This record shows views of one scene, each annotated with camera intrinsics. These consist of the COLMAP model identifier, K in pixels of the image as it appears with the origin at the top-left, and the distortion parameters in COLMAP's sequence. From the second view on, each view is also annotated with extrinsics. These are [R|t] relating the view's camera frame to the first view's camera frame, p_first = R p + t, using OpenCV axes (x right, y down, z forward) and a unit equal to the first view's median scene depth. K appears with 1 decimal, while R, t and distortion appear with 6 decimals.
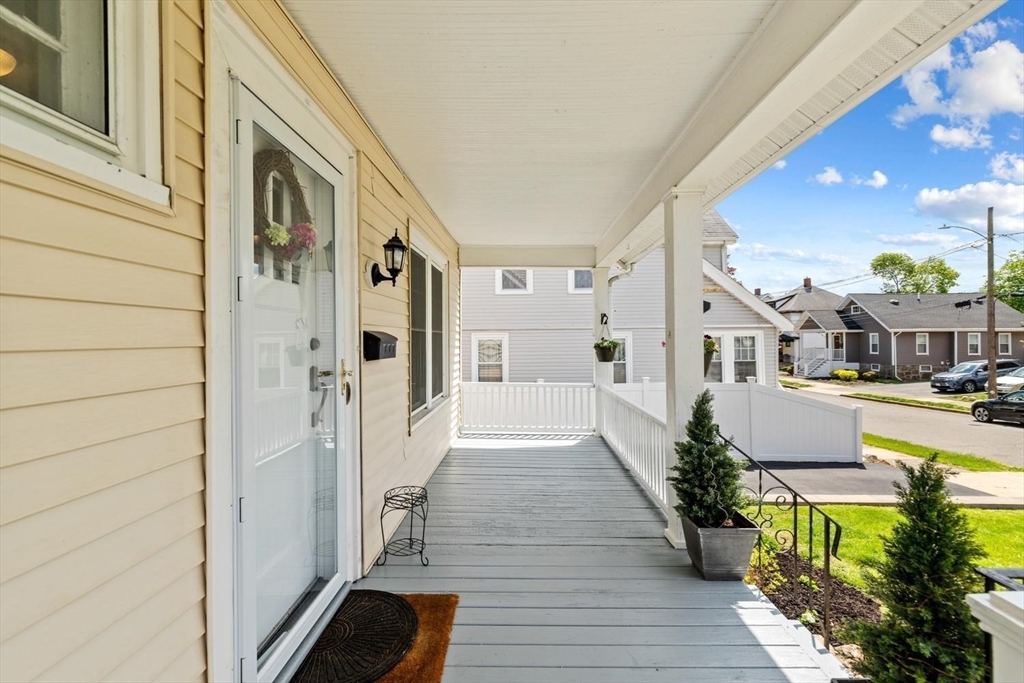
lens RADIAL K [[468.4, 0, 509.6], [0, 468.4, 335.1], [0, 0, 1]] dist [-0.017798, -0.000940]
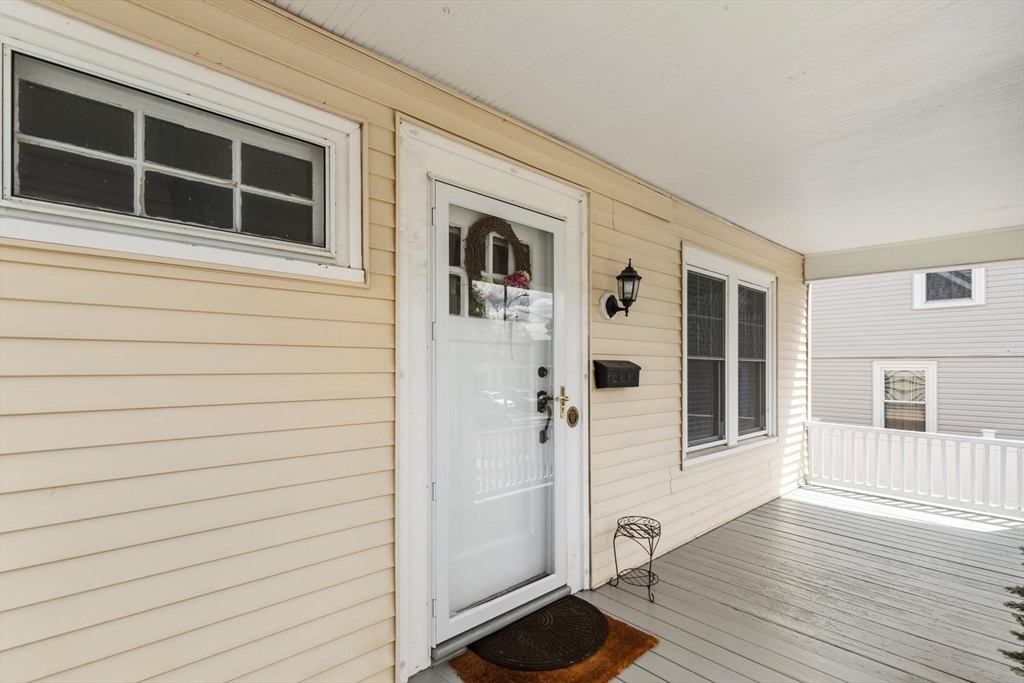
lens RADIAL K [[468.4, 0, 492.6], [0, 468.4, 363.0], [0, 0, 1]] dist [-0.017798, -0.000940]
pose [[0.680686, 0.009265, -0.732517, 0.297255], [-0.007383, 0.999956, 0.005787, -0.006617], [0.732538, 0.001469, 0.680724, 0.096249]]
